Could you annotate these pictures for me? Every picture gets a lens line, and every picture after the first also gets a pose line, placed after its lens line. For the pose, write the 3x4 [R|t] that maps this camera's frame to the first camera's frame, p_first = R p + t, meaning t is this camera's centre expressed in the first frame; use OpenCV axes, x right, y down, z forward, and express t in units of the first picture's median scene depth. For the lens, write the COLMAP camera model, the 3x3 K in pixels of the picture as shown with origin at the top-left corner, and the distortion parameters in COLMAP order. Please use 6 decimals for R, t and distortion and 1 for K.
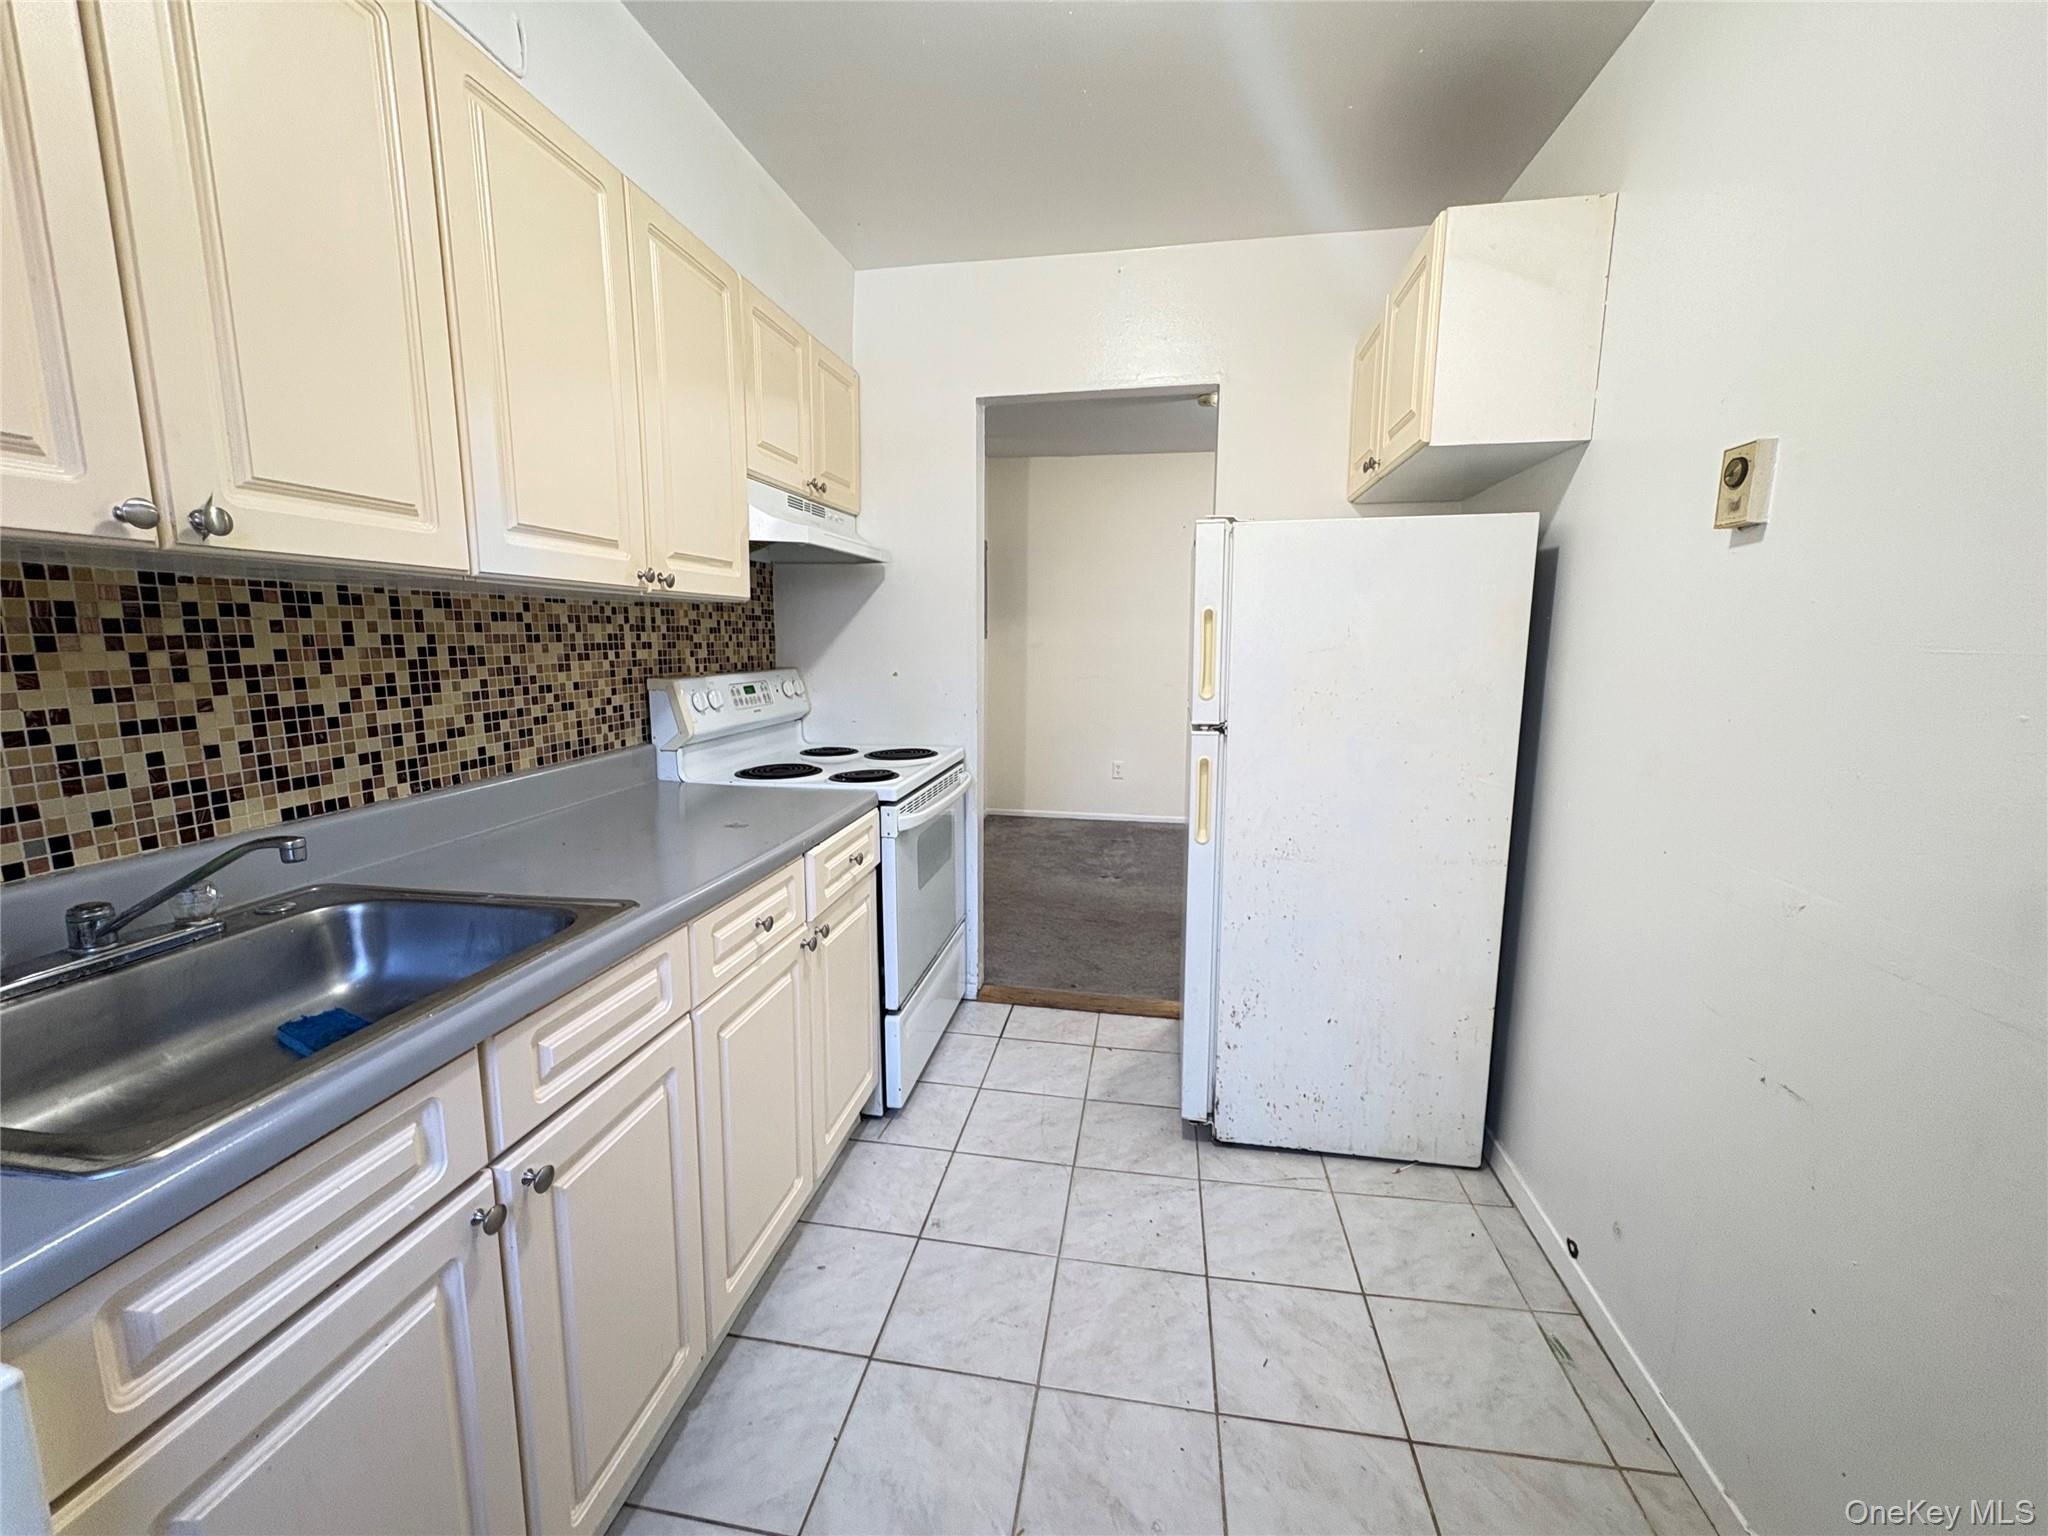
lens RADIAL K [[830.8, 0, 1024.0], [0, 830.8, 768.0], [0, 0, 1]] dist [0.000039, -0.000039]
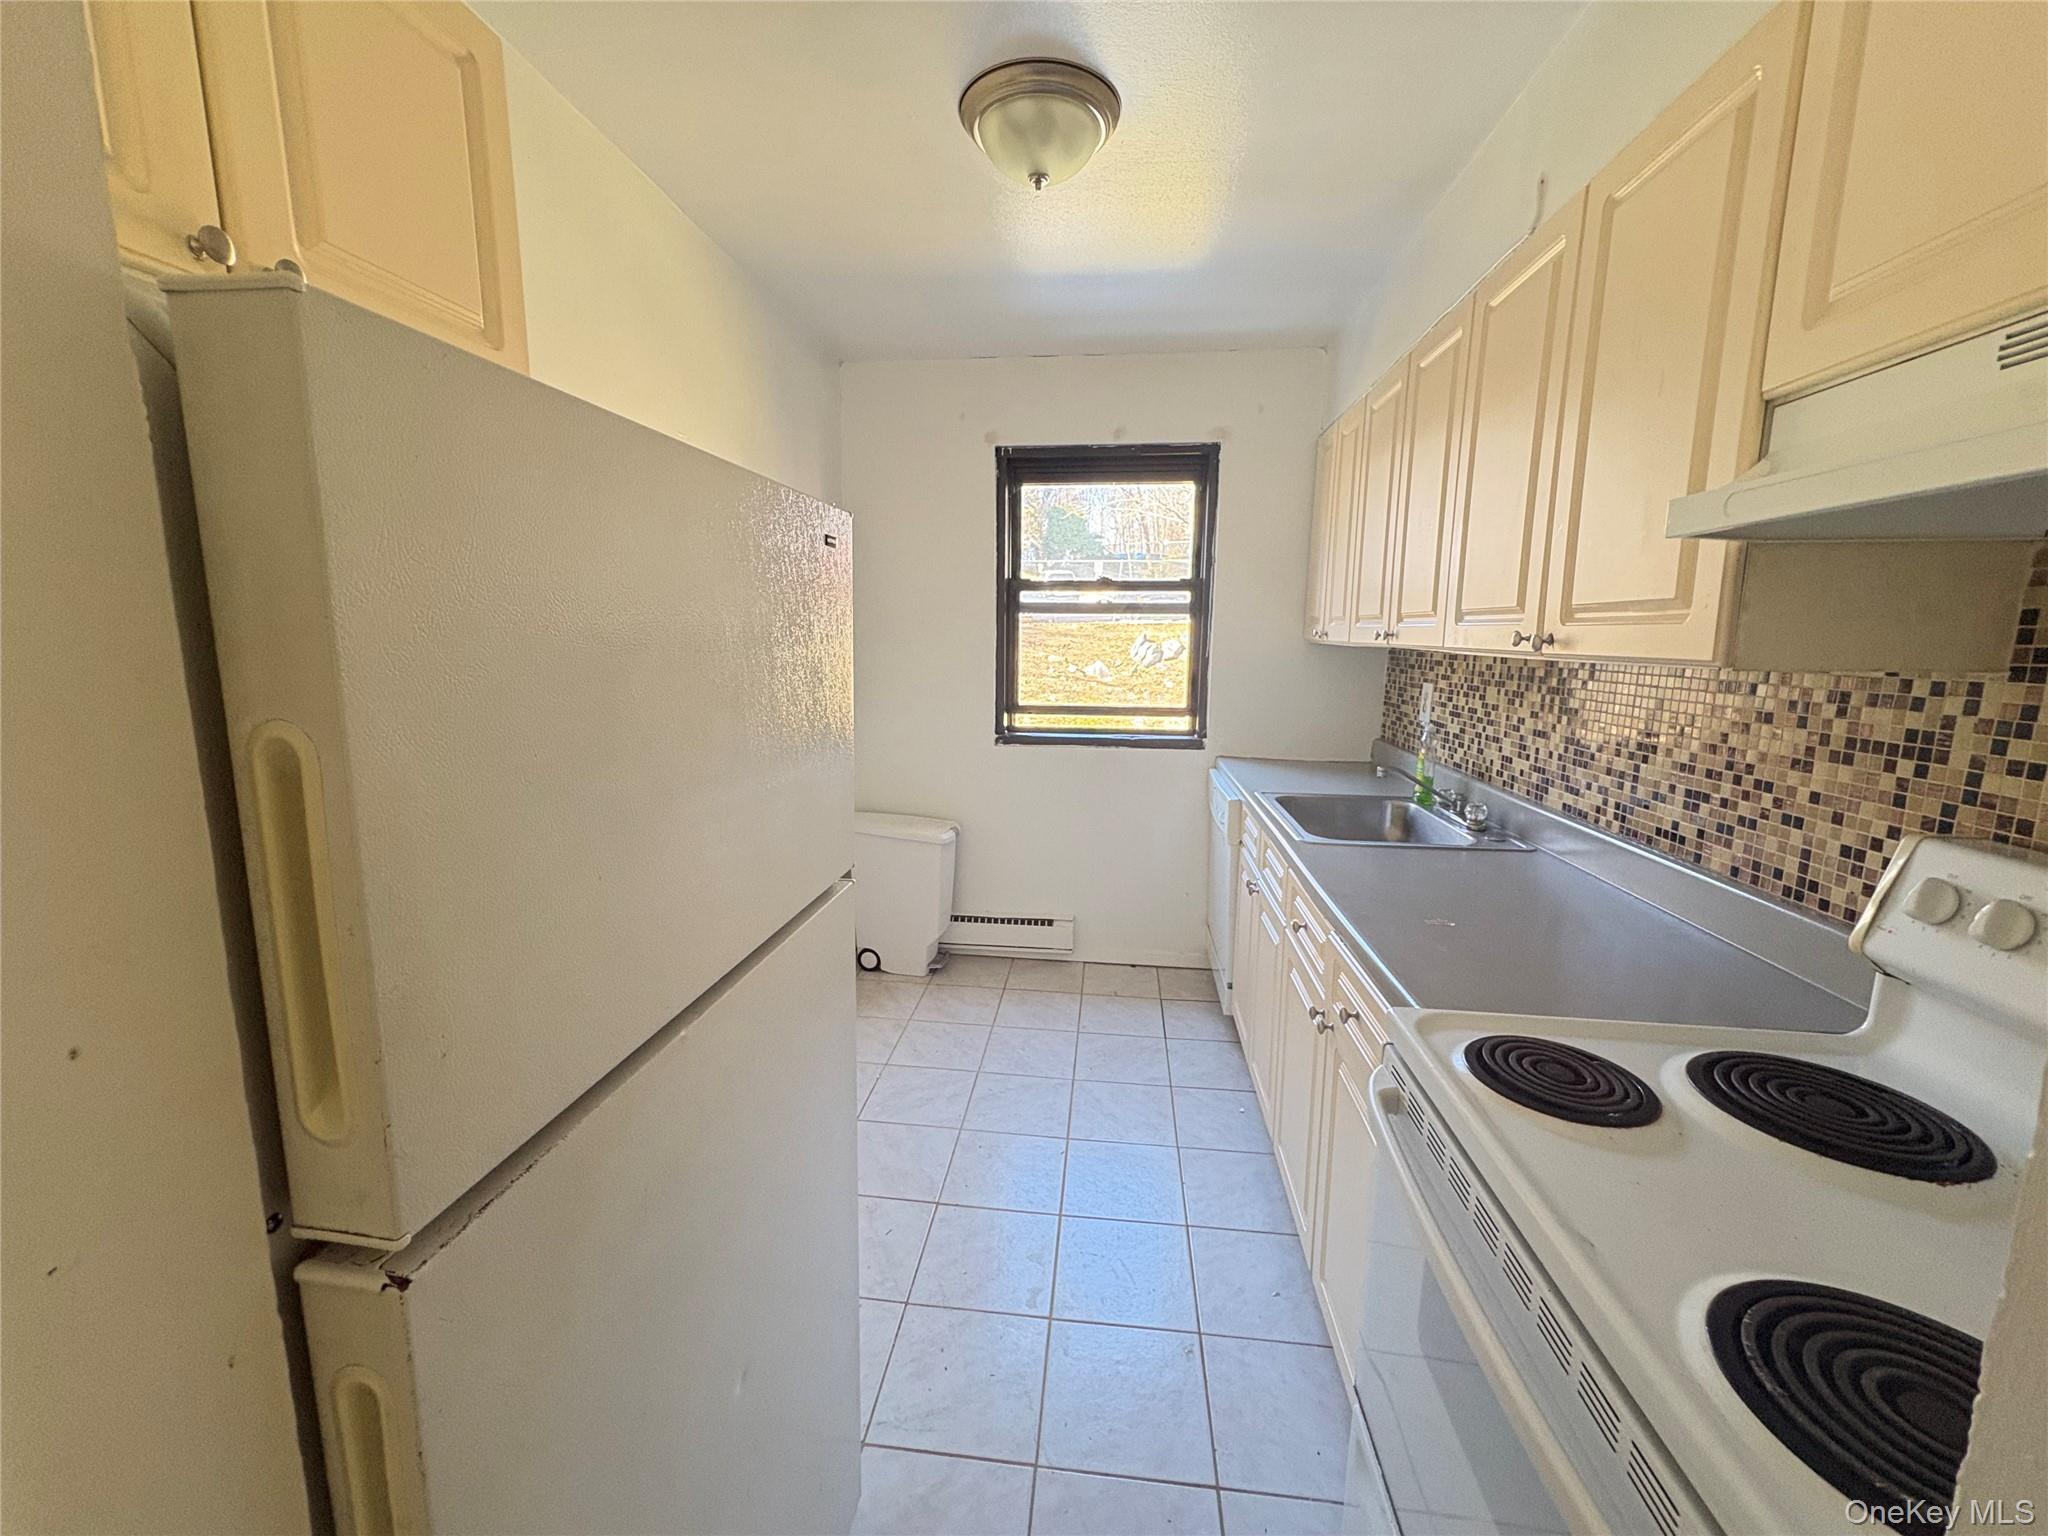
lens RADIAL K [[817.4, 0, 1024.0], [0, 817.4, 768.0], [0, 0, 1]] dist [-0.000389, 0.000348]
pose [[-0.998400, -0.006548, -0.056167, 0.143613], [-0.024213, 0.947112, 0.319990, -0.370158], [0.051101, 0.320838, -0.945755, 1.861663]]
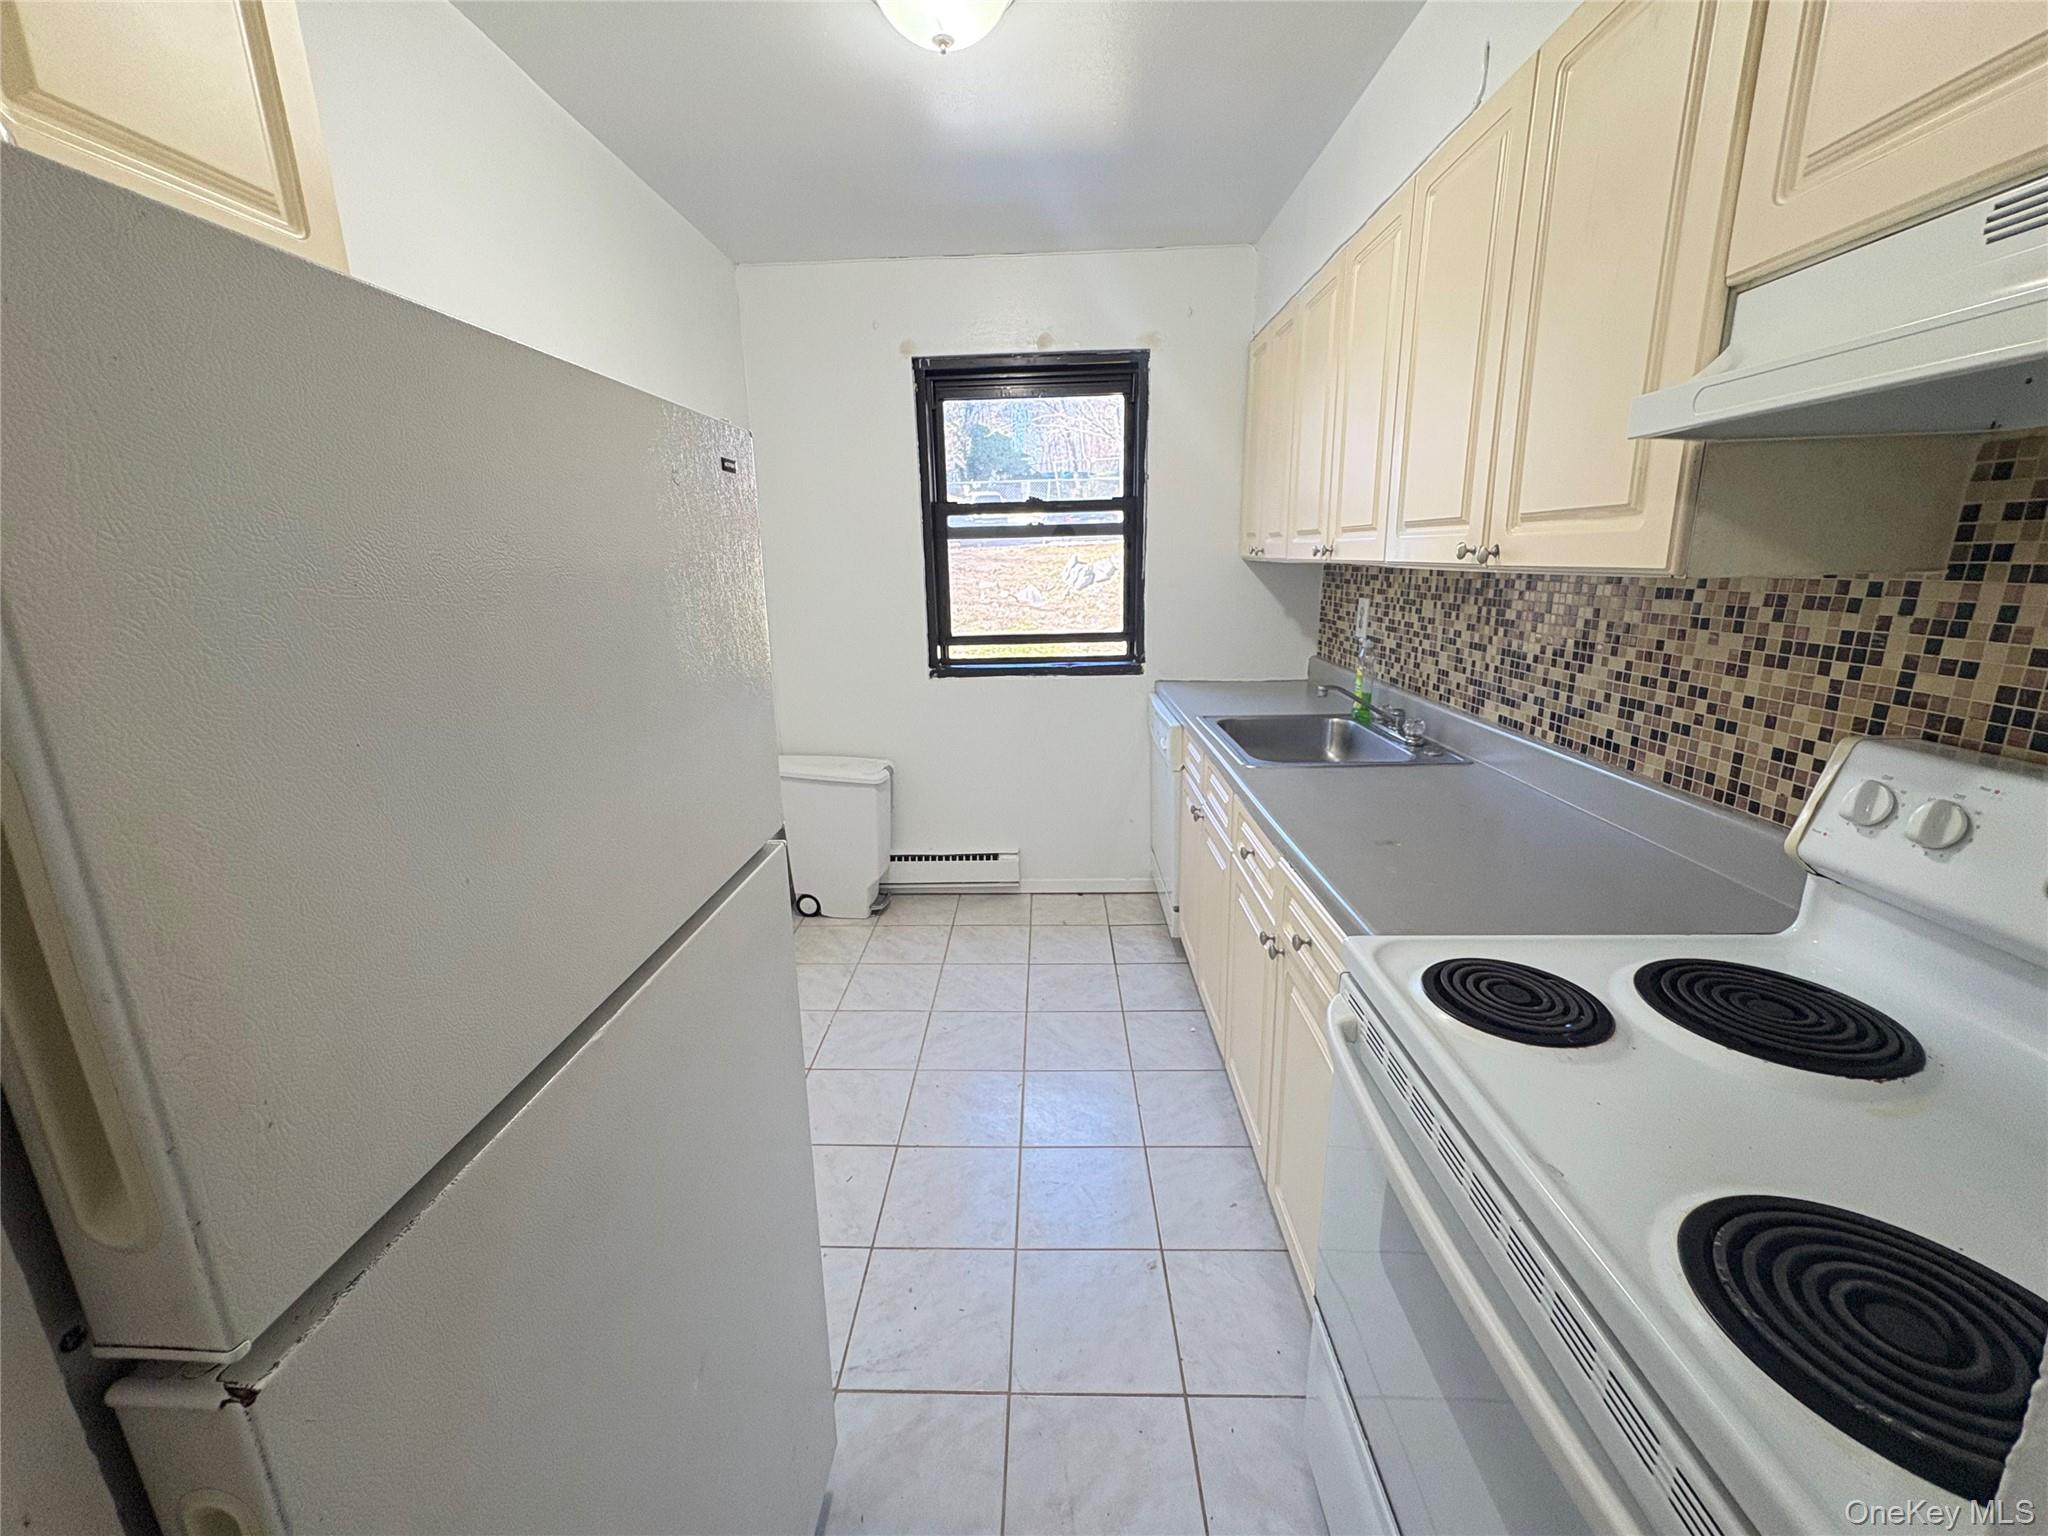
lens RADIAL K [[817.4, 0, 1024.0], [0, 817.4, 768.0], [0, 0, 1]] dist [-0.000389, 0.000348]
pose [[-0.990315, 0.050766, -0.129227, 0.141815], [-0.005412, 0.915931, 0.401298, -0.366099], [0.138735, 0.398111, -0.906786, 1.814370]]
